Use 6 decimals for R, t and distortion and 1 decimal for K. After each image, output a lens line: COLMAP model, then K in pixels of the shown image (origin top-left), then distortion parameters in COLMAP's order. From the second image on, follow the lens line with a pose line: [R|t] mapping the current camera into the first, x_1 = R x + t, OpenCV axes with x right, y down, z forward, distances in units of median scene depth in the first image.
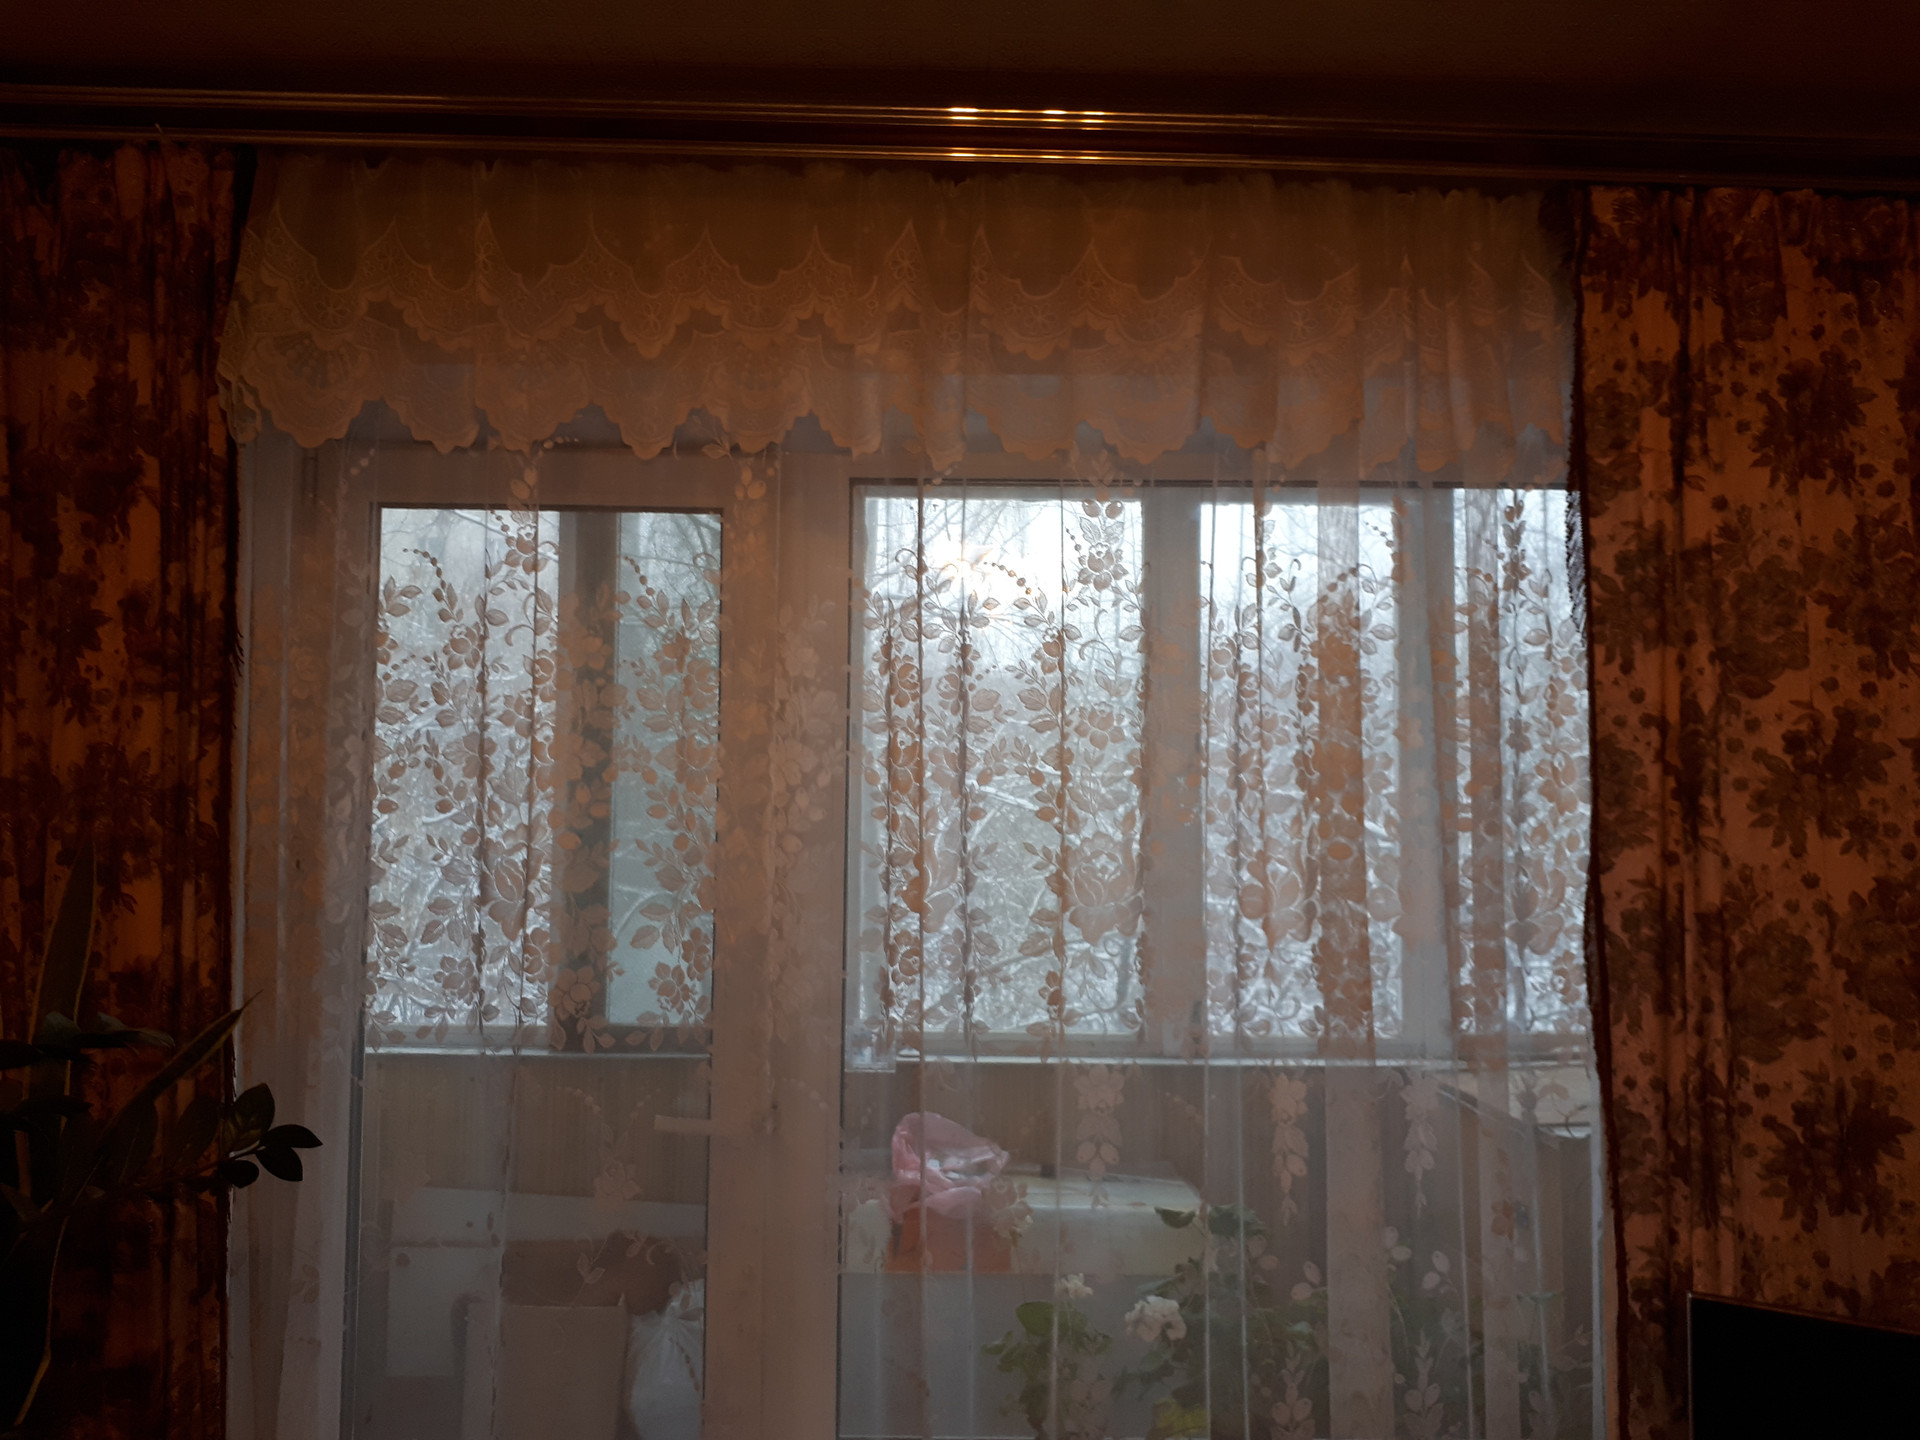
lens RADIAL K [[1525.5, 0, 946.5], [0, 1525.5, 710.9], [0, 0, 1]] dist [0.060429, -0.053597]
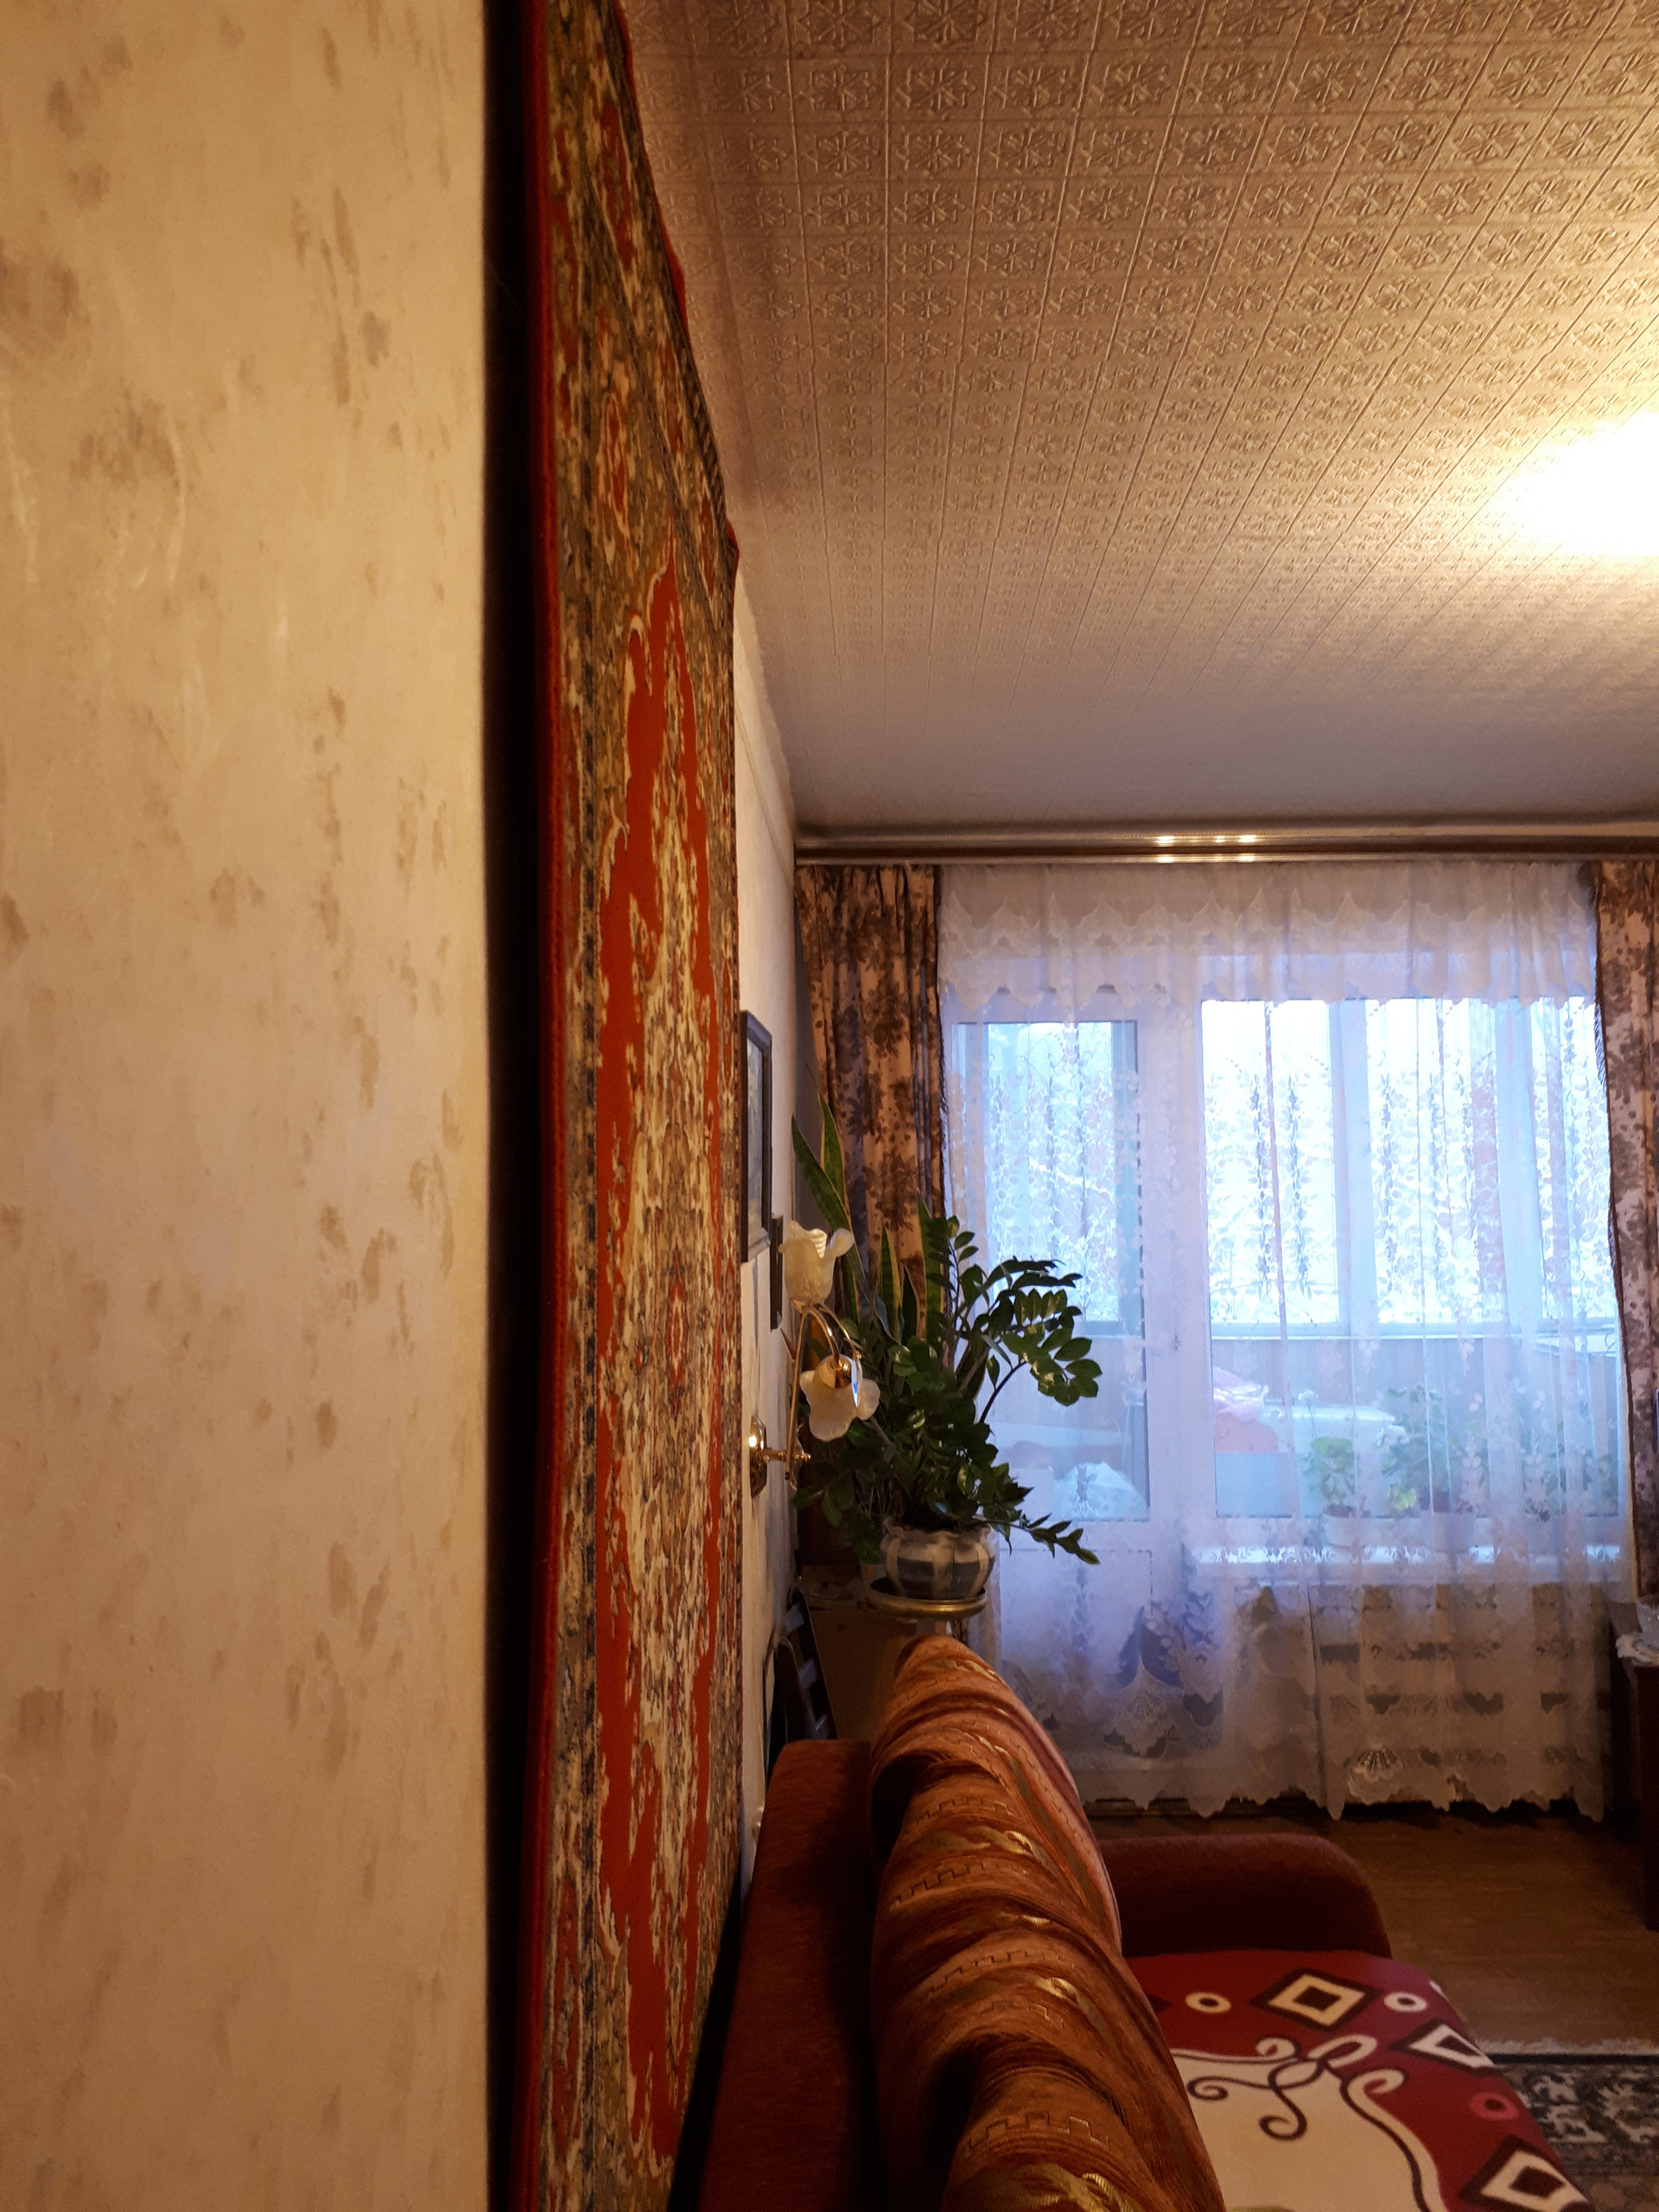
lens RADIAL K [[1757.5, 0, 836.4], [0, 1757.5, 1103.4], [0, 0, 1]] dist [0.060429, -0.053597]
pose [[0.999346, -0.021583, -0.029027, -0.530066], [0.021372, 0.999743, -0.007556, -0.029270], [0.029183, 0.006931, 0.999550, -1.365306]]
